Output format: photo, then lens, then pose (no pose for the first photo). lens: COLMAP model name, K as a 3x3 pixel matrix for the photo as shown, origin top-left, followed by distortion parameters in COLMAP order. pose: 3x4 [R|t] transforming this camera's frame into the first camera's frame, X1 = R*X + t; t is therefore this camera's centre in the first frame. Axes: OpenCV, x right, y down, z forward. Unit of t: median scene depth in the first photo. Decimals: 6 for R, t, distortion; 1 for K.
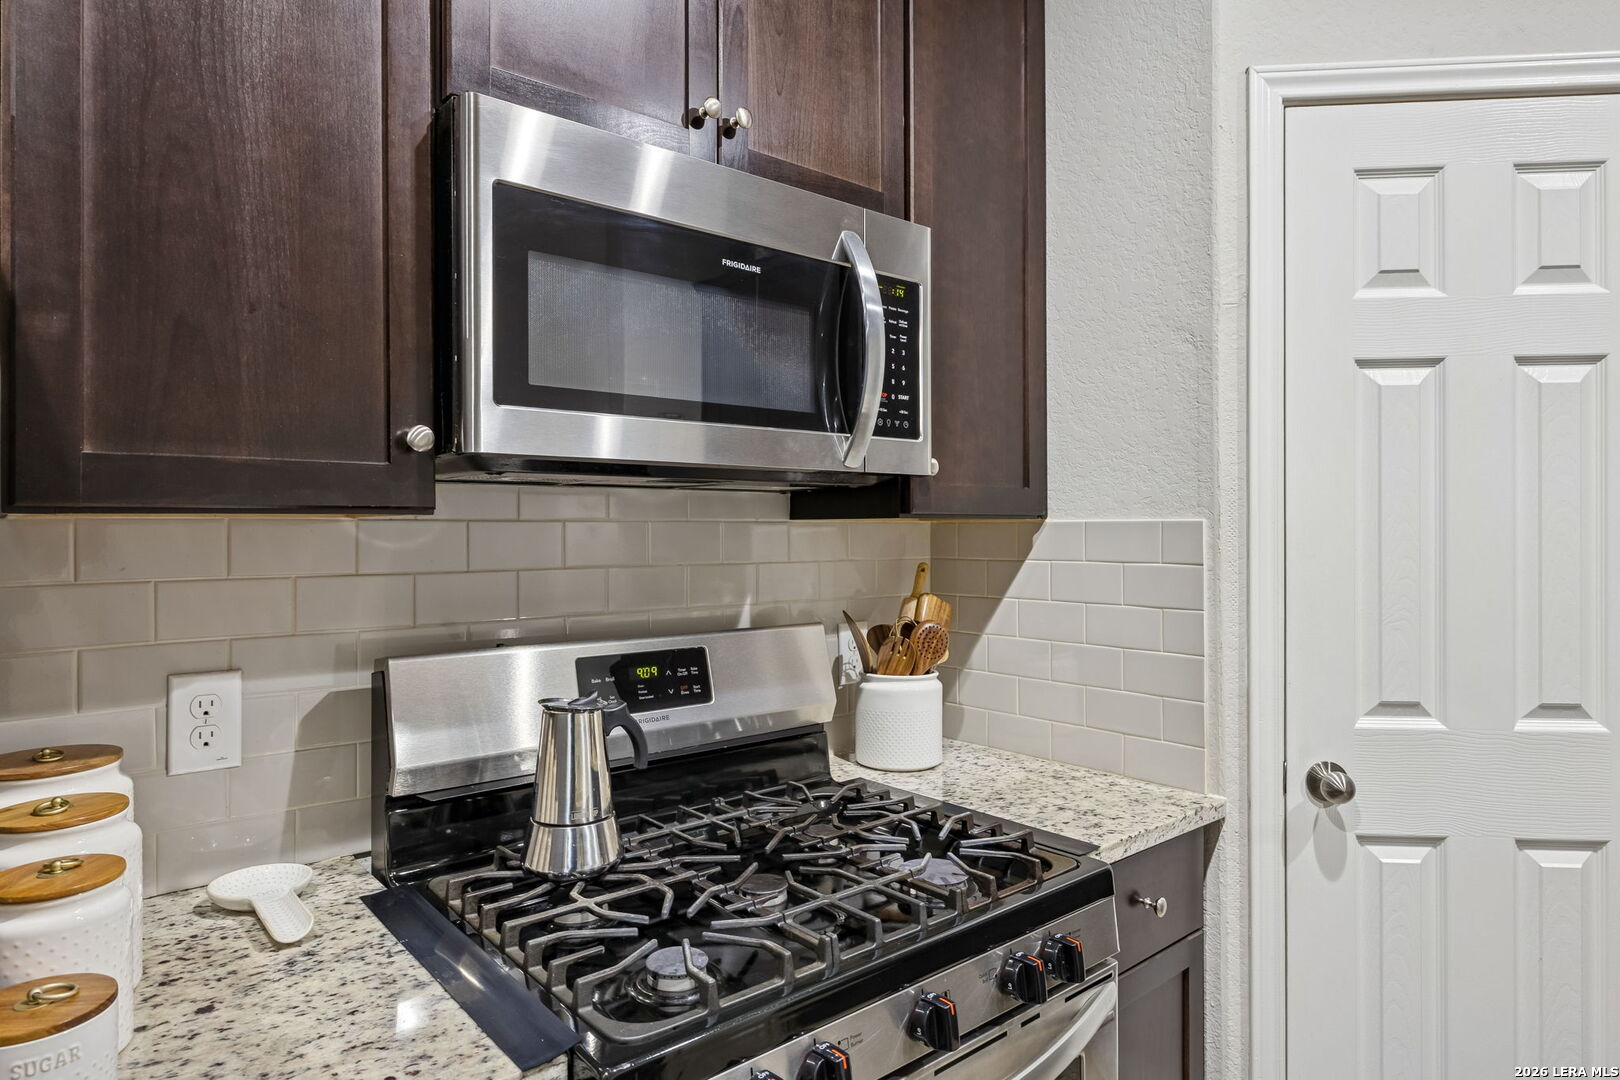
lens RADIAL K [[949.3, 0, 813.7], [0, 949.3, 528.7], [0, 0, 1]] dist [0.004961, -0.001926]
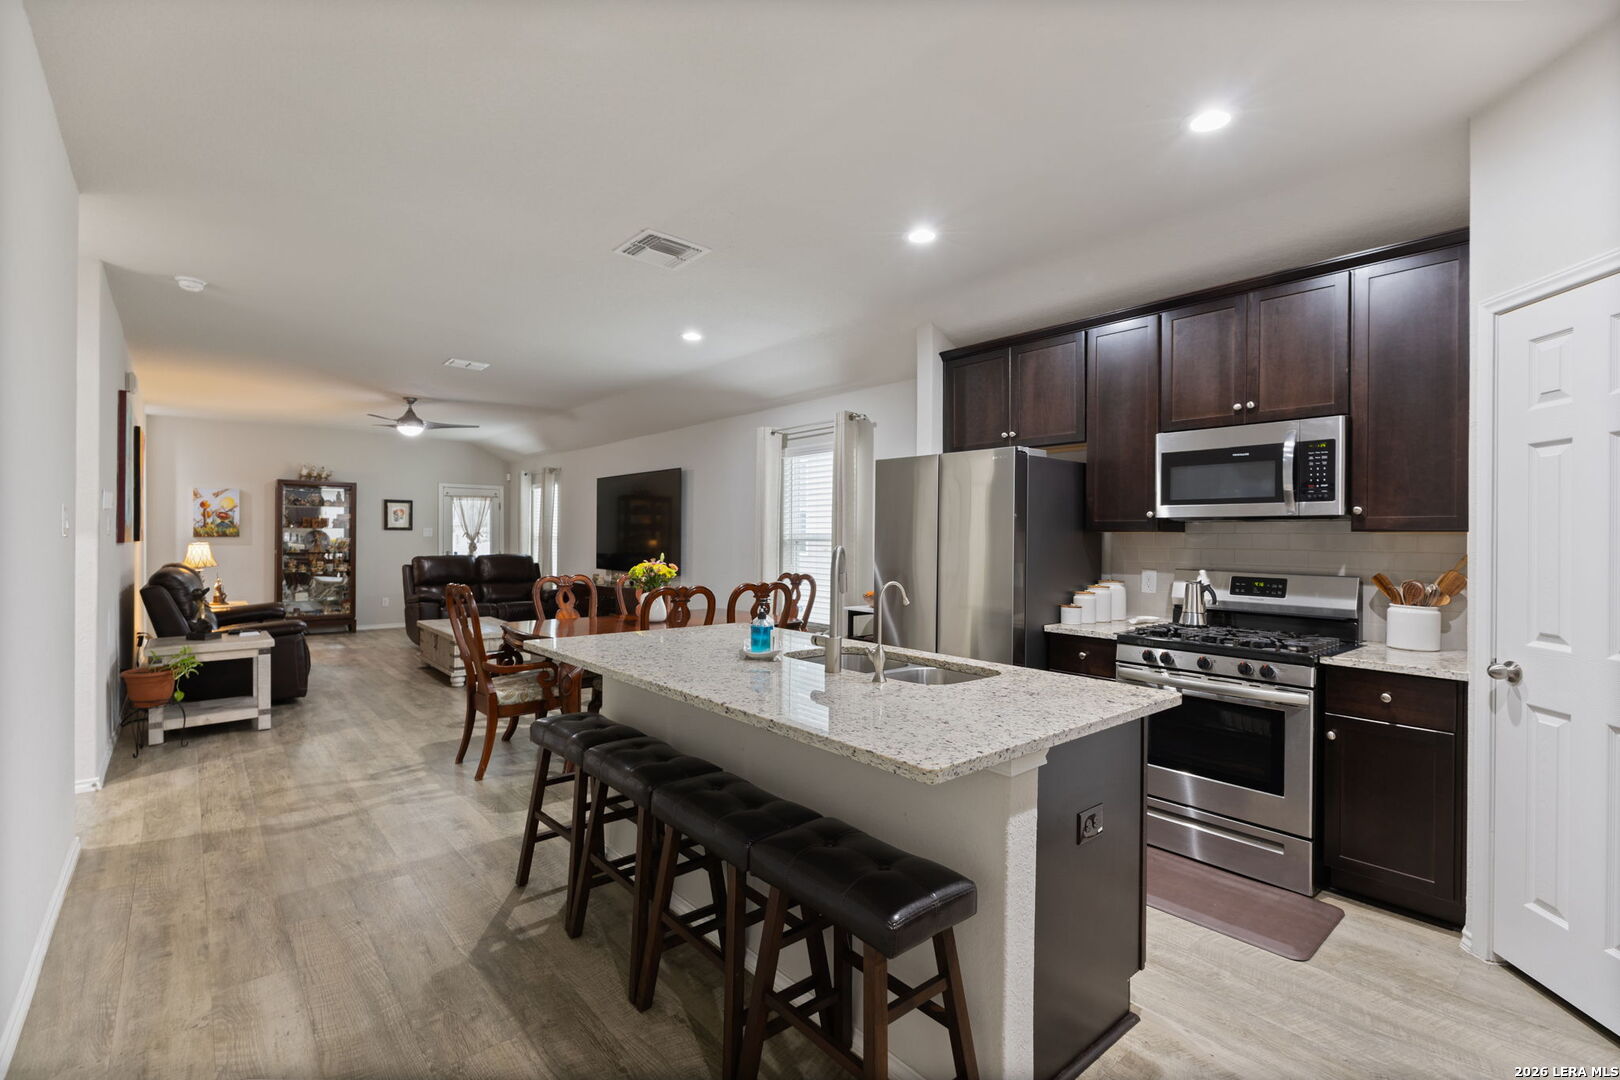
lens RADIAL K [[732.0, 0, 809.3], [0, 732.0, 538.7], [0, 0, 1]] dist [0.000190, 0.000107]
pose [[0.001176, 0.005407, -0.999985, 2.003885], [-0.007366, 0.999958, 0.005398, 0.006435], [0.999972, 0.007359, 0.001216, -0.390414]]
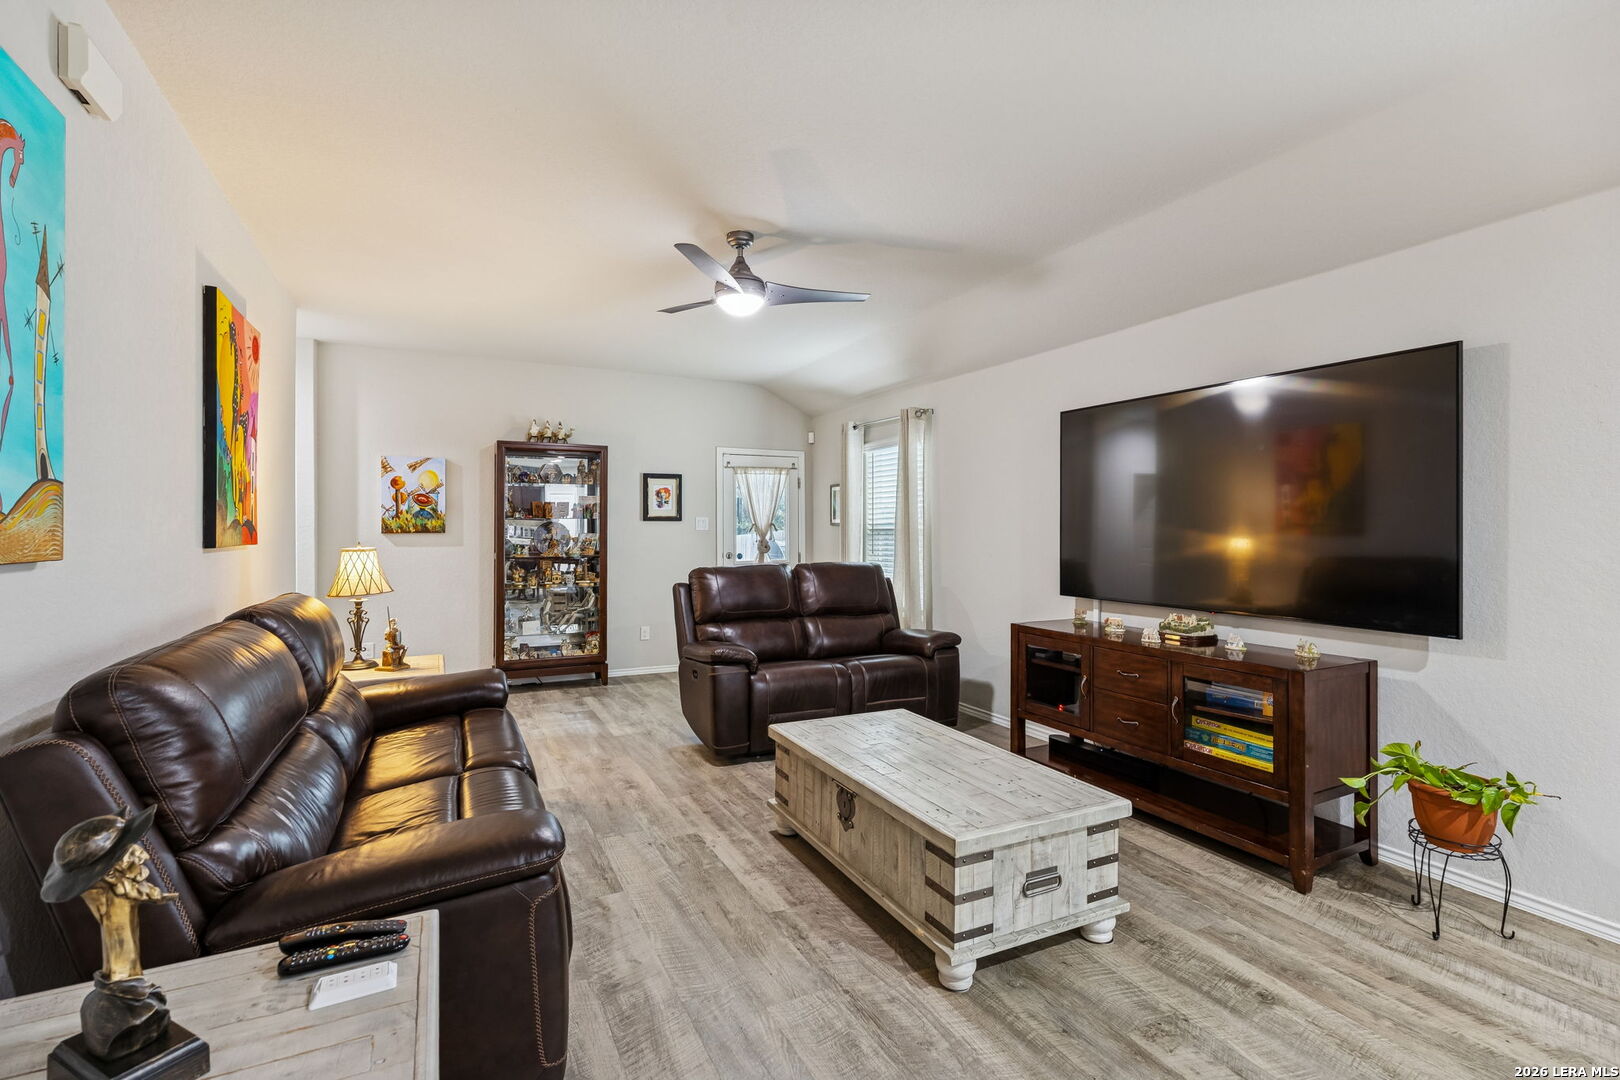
lens RADIAL K [[732.0, 0, 803.7], [0, 732.0, 527.2], [0, 0, 1]] dist [0.000190, 0.000107]
pose [[-0.238282, 0.003304, -0.971190, -0.730251], [-0.001297, 0.999992, 0.003720, 0.013168], [0.971195, 0.002146, -0.238276, -2.322188]]
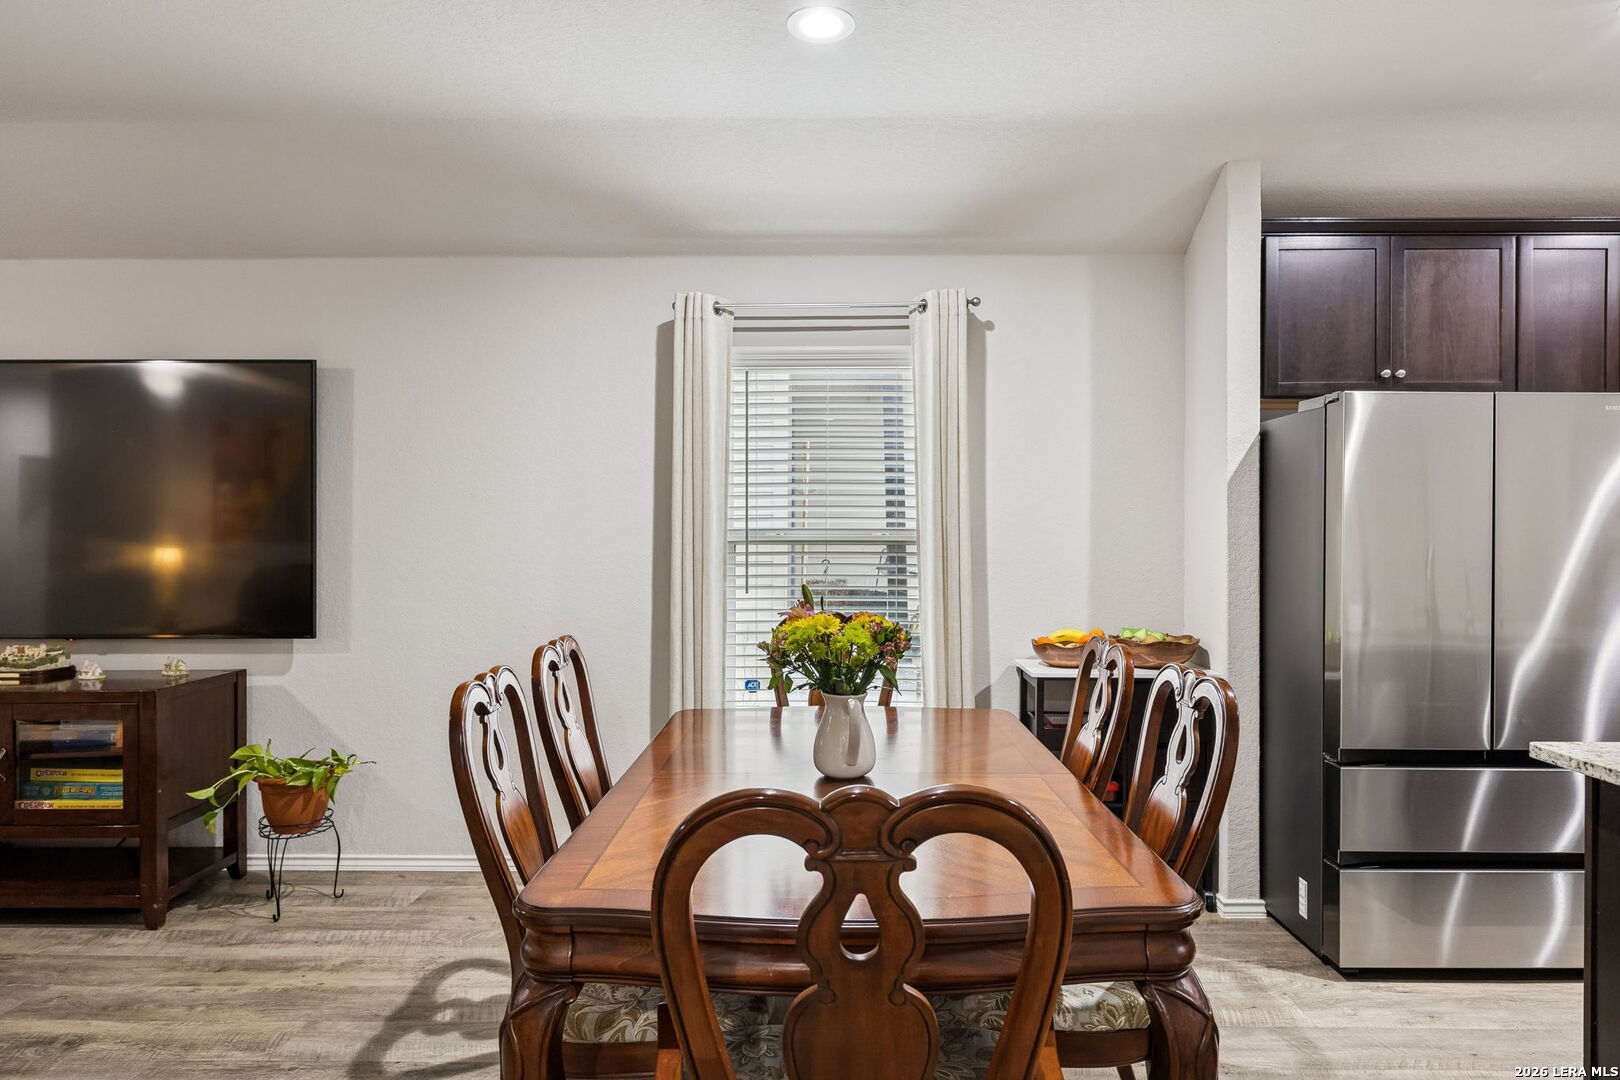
lens RADIAL K [[949.3, 0, 816.9], [0, 949.3, 540.0], [0, 0, 1]] dist [0.004961, -0.001926]
pose [[0.755384, 0.007327, -0.655242, -0.237239], [-0.003402, 0.999968, 0.007260, 0.010876], [0.655274, -0.003255, 0.755384, -2.208863]]
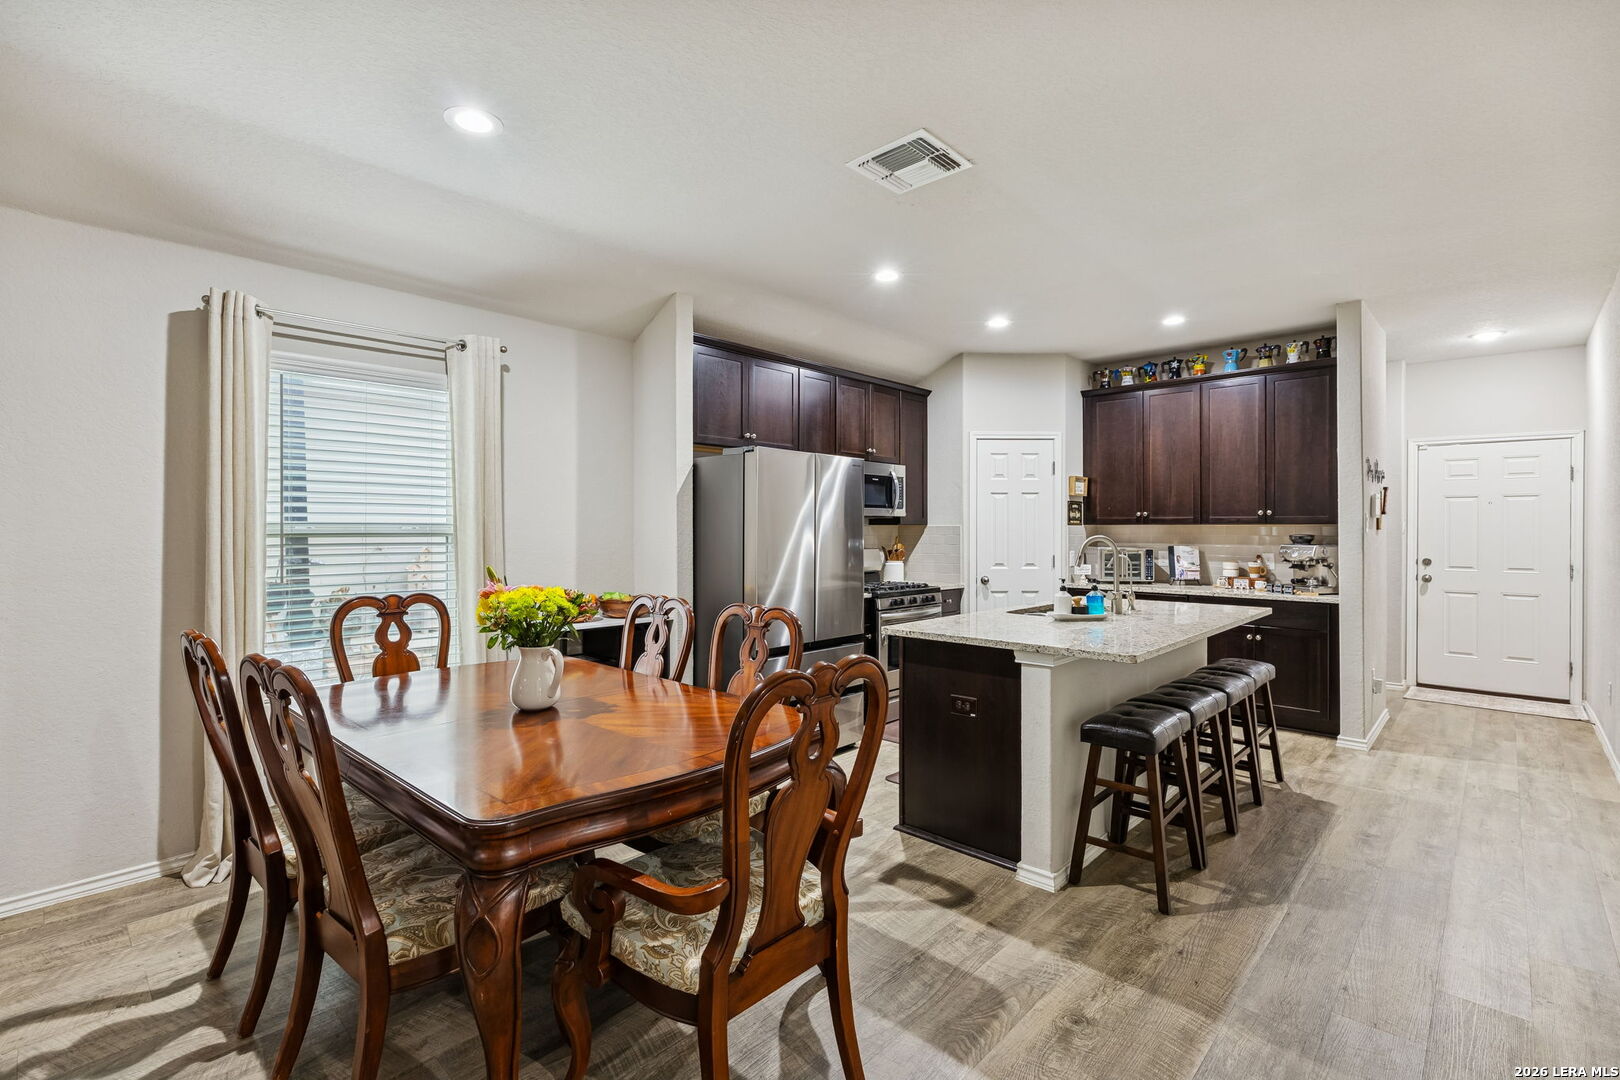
lens RADIAL K [[732.0, 0, 810.3], [0, 732.0, 528.3], [0, 0, 1]] dist [0.000190, 0.000107]
pose [[0.994031, 0.004347, 0.109007, -0.756194], [-0.004202, 0.999990, -0.001559, 0.013325], [-0.109012, 0.001092, 0.994040, -2.631444]]
